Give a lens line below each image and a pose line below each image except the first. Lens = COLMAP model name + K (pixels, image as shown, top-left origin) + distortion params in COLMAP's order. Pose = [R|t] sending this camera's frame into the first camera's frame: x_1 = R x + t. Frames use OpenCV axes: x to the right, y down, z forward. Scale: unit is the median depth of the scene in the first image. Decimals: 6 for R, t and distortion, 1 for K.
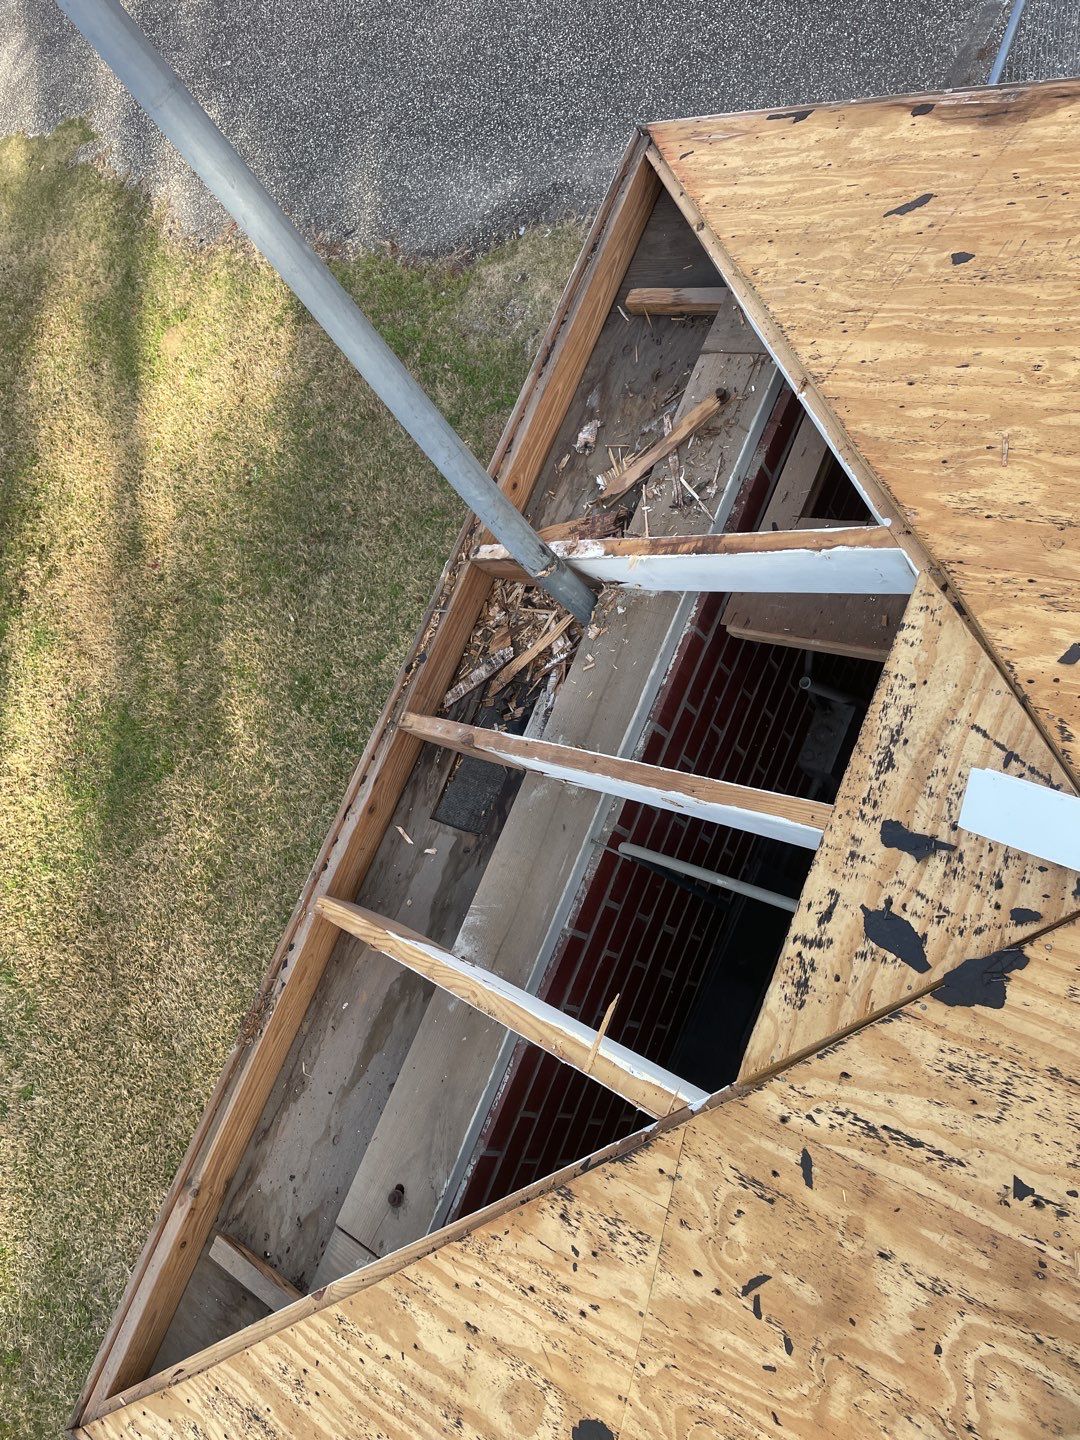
lens RADIAL K [[1082.1, 0, 534.9], [0, 1082.1, 714.9], [0, 0, 1]] dist [0.091096, -0.116511]
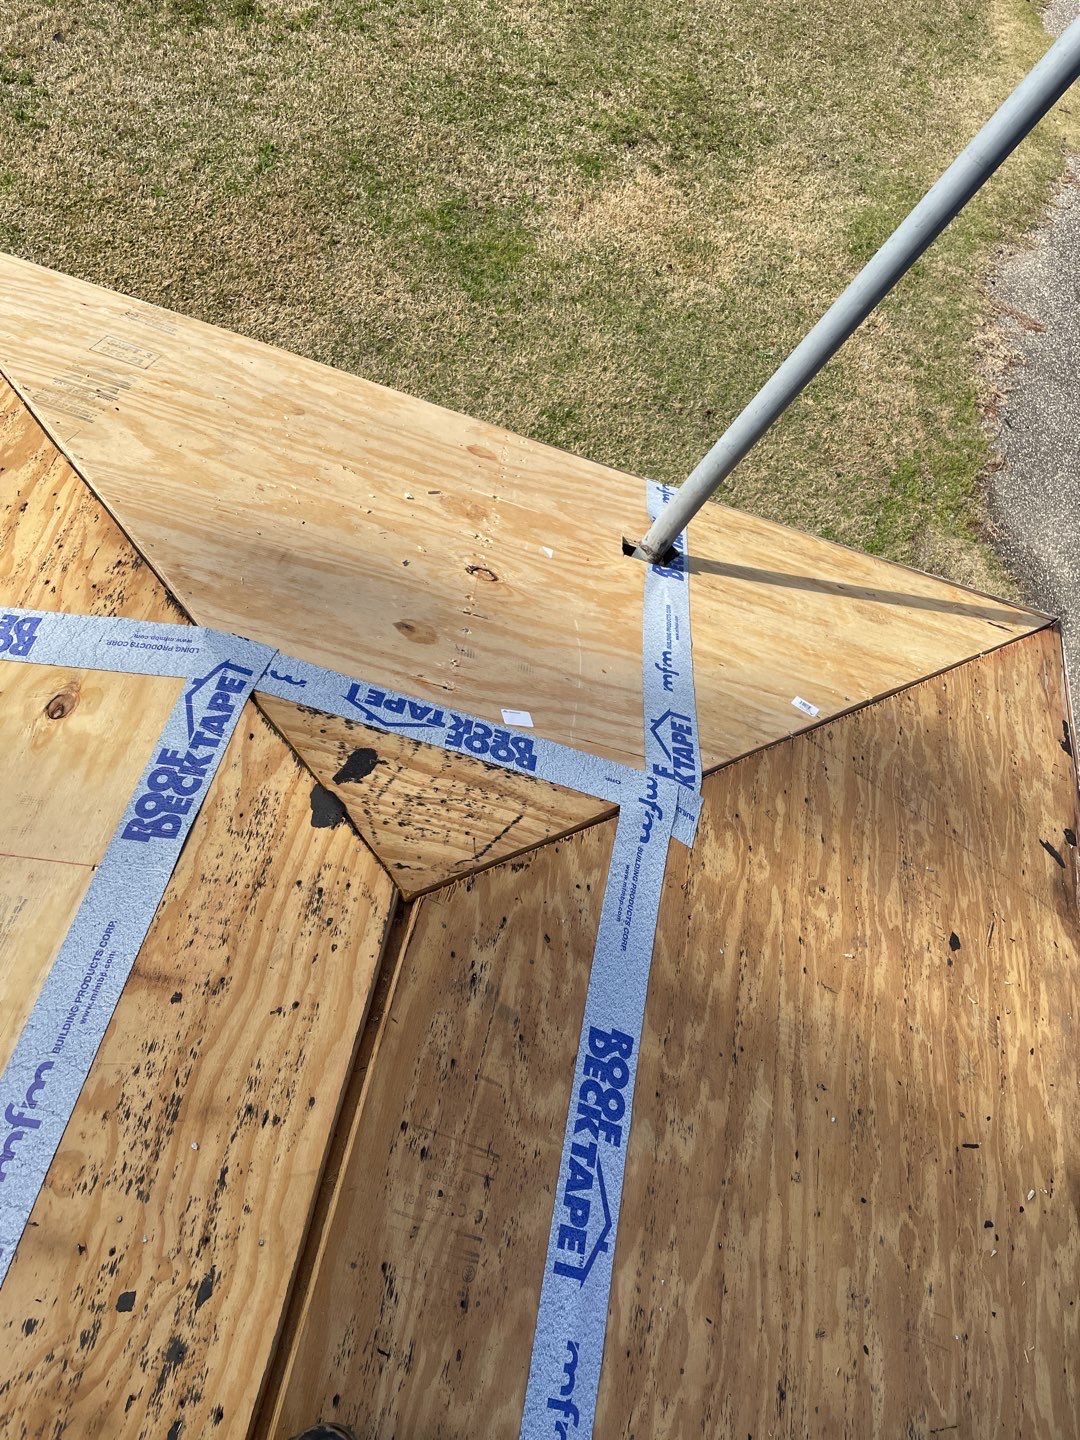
lens RADIAL K [[1082.1, 0, 546.0], [0, 1082.1, 713.9], [0, 0, 1]] dist [0.091096, -0.116511]
pose [[0.089014, 0.995780, 0.022310, 0.240621], [-0.995693, 0.088378, 0.028027, -0.064398], [0.025937, -0.024709, 0.999358, -0.297019]]
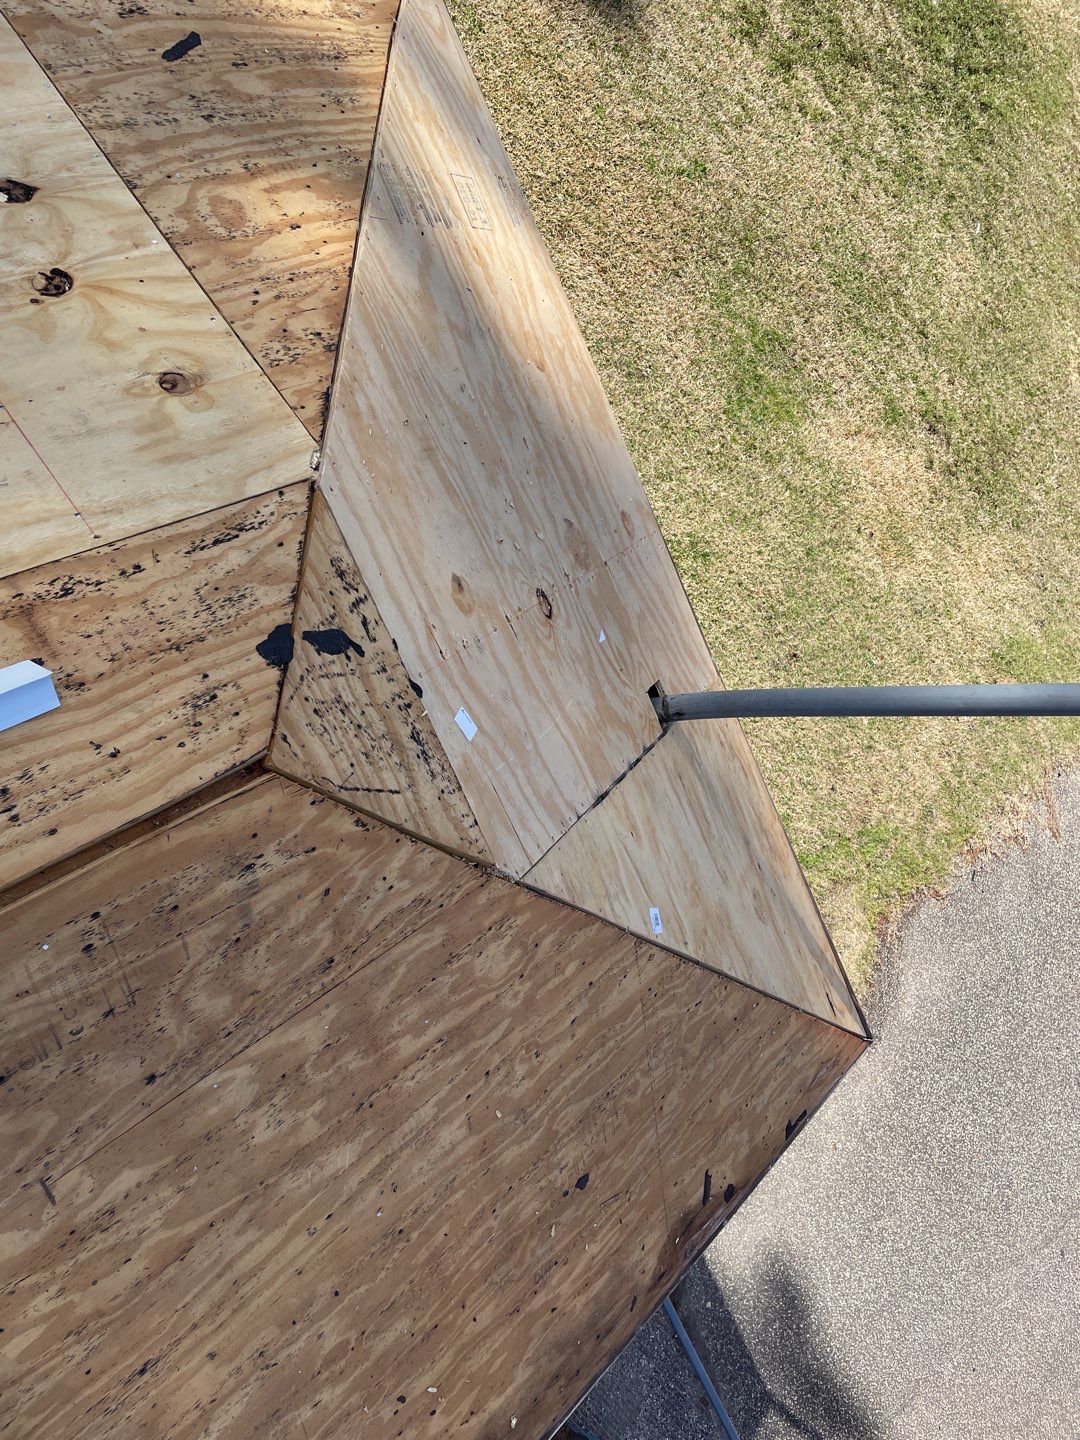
lens RADIAL K [[1082.1, 0, 563.7], [0, 1082.1, 714.8], [0, 0, 1]] dist [0.091096, -0.116511]
pose [[-0.681659, 0.730148, -0.047162, 0.243900], [-0.729793, -0.683111, -0.027608, -0.034499], [-0.052375, 0.015600, 0.998506, -0.349824]]
